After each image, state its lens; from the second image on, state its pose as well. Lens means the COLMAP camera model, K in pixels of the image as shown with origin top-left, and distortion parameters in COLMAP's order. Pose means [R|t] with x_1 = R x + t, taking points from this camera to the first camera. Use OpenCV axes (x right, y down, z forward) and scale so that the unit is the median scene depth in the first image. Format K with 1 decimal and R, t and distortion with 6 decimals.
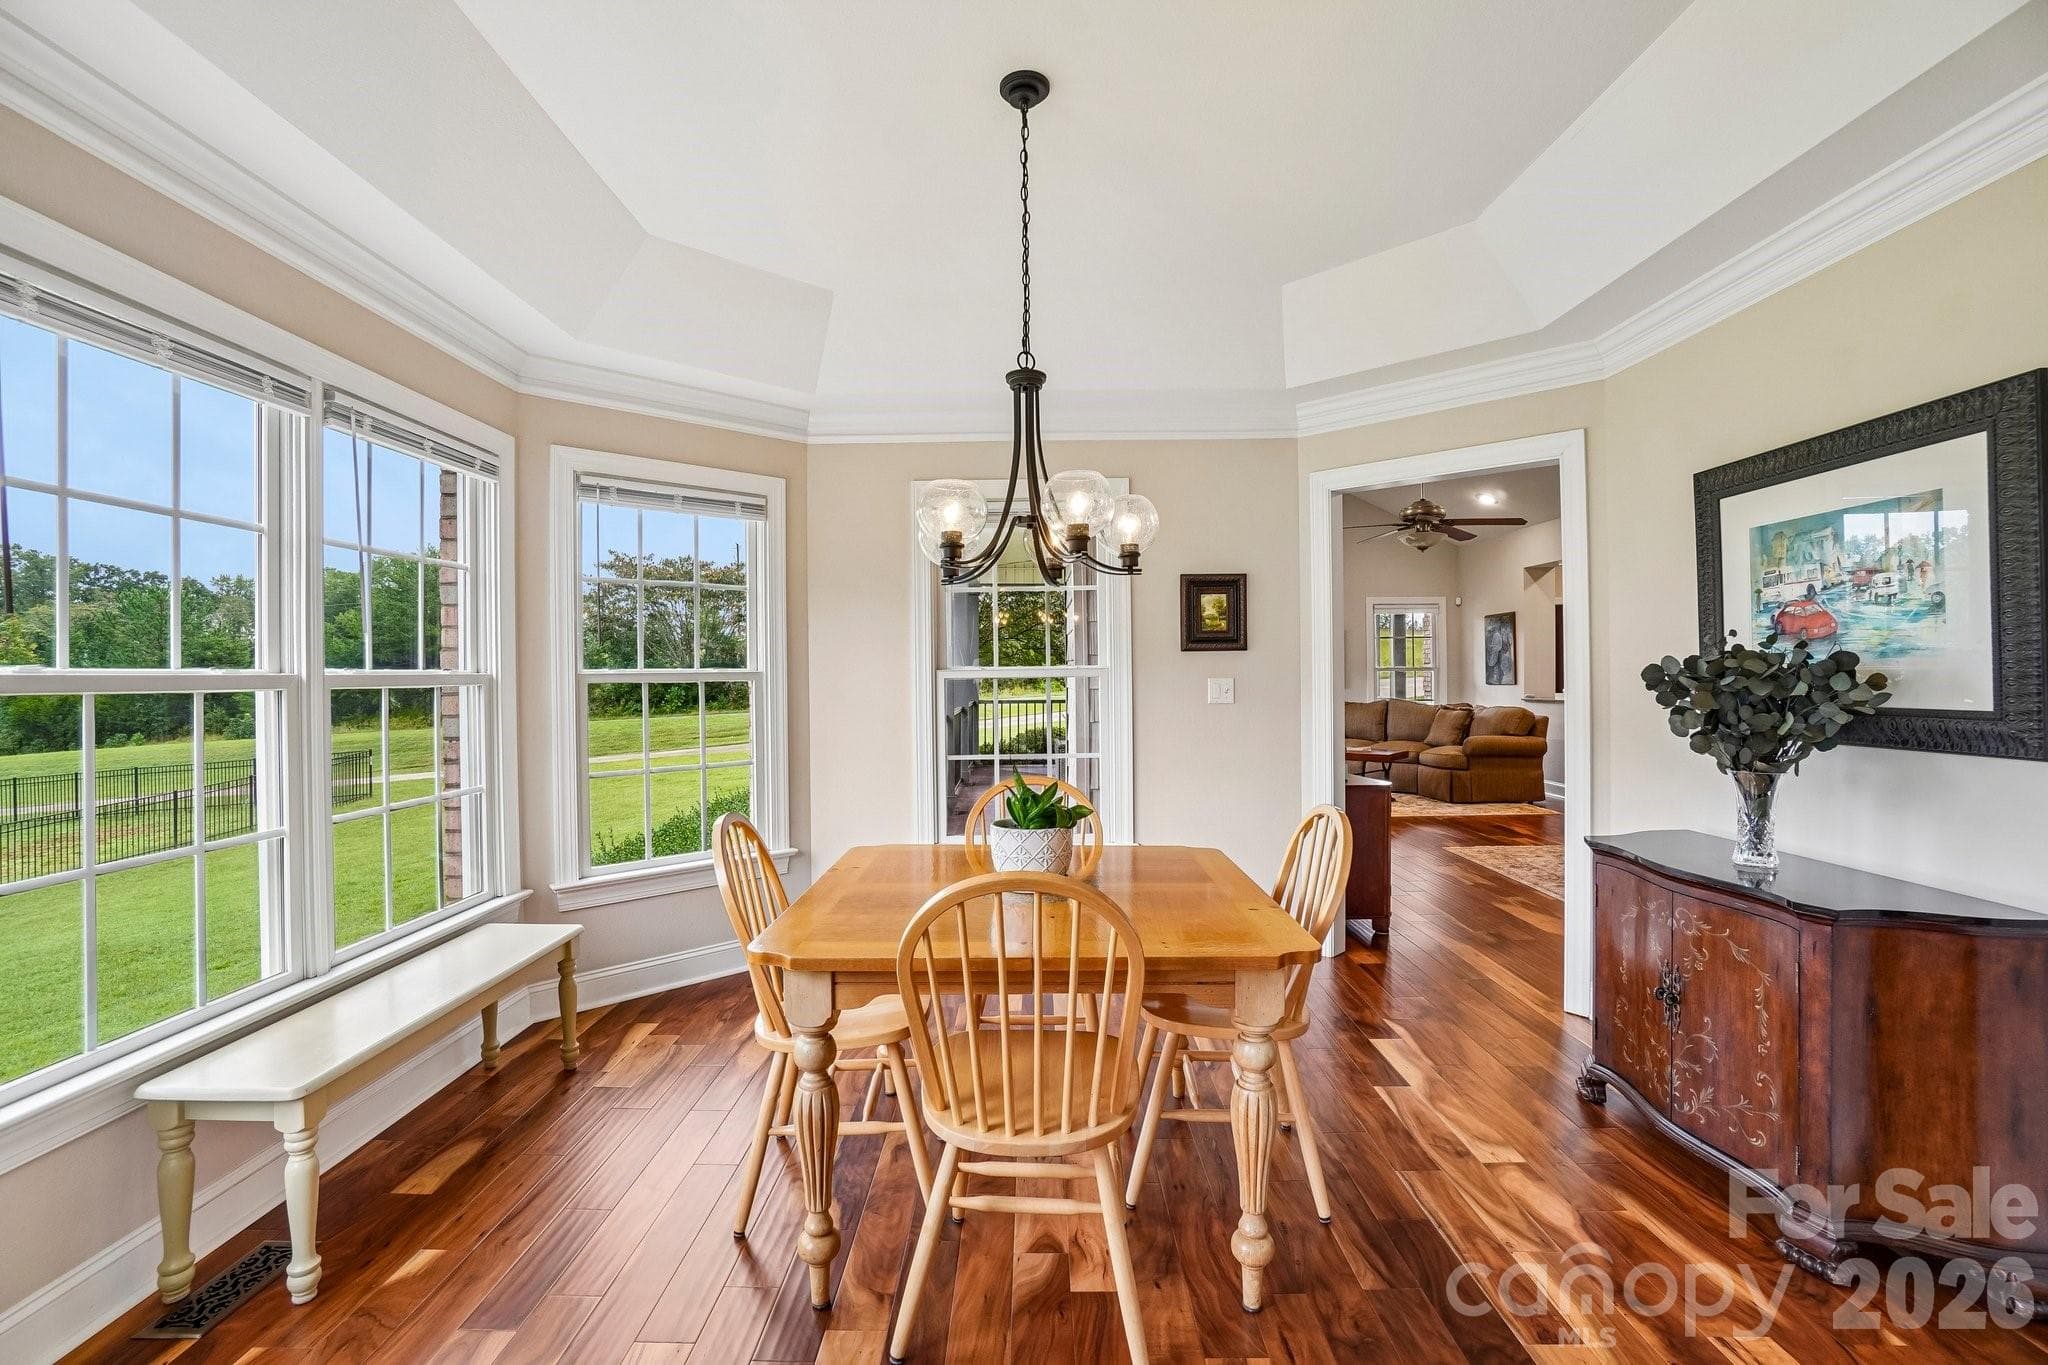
lens RADIAL K [[920.3, 0, 1011.0], [0, 920.3, 677.7], [0, 0, 1]] dist [-0.001790, 0.000220]
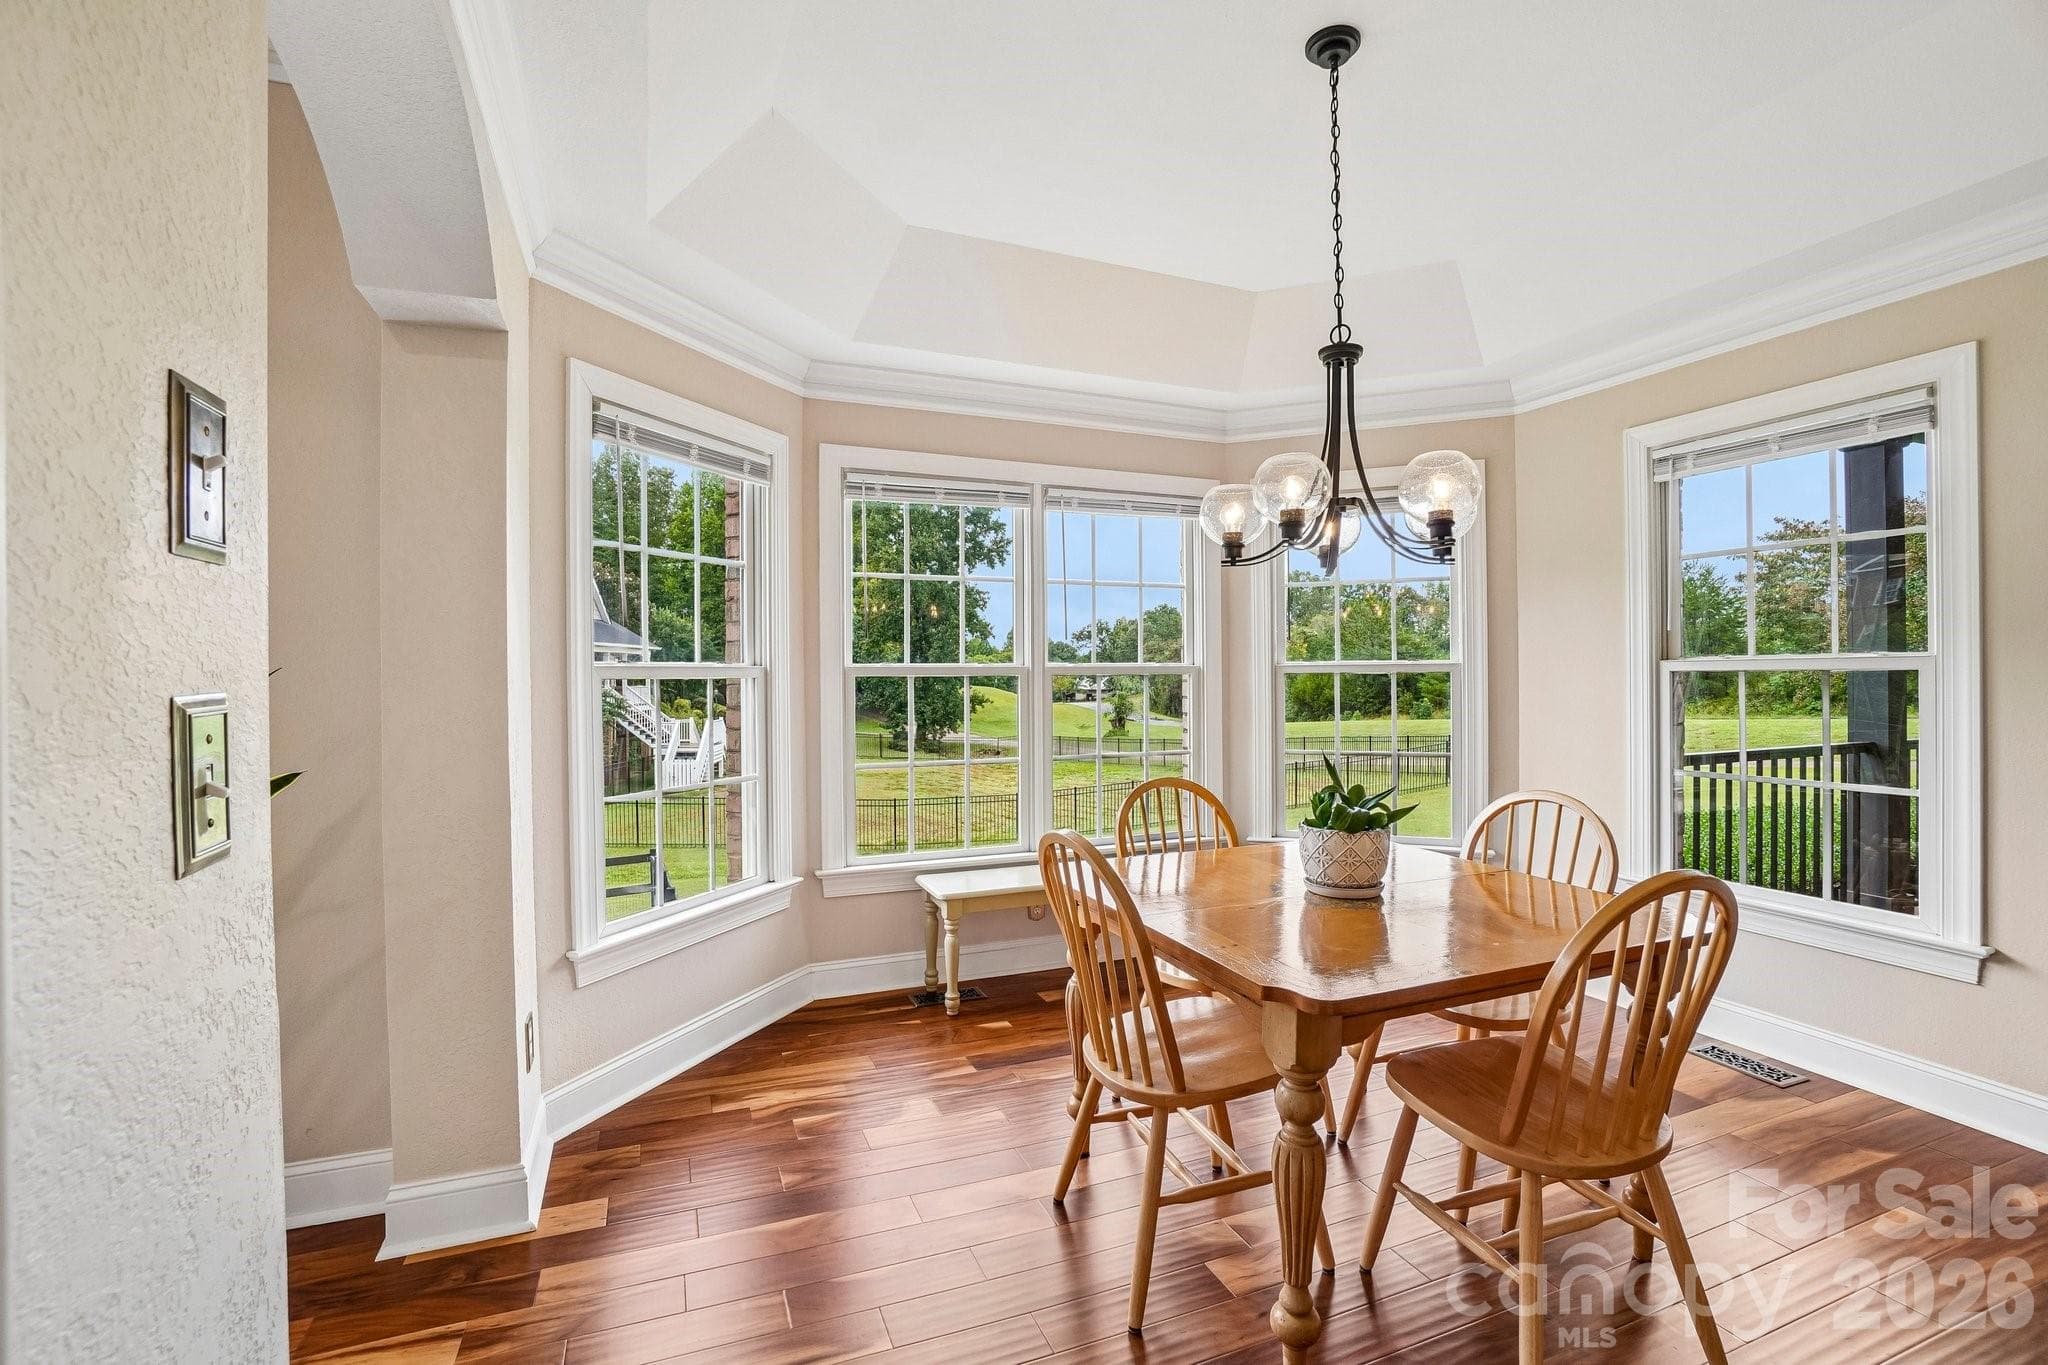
lens RADIAL K [[920.3, 0, 1013.4], [0, 920.3, 678.0], [0, 0, 1]] dist [-0.001790, 0.000220]
pose [[0.430441, 0.011741, -0.902542, 0.459830], [-0.002272, 0.999926, 0.011924, -0.000514], [0.902616, -0.003082, 0.430436, 0.175062]]
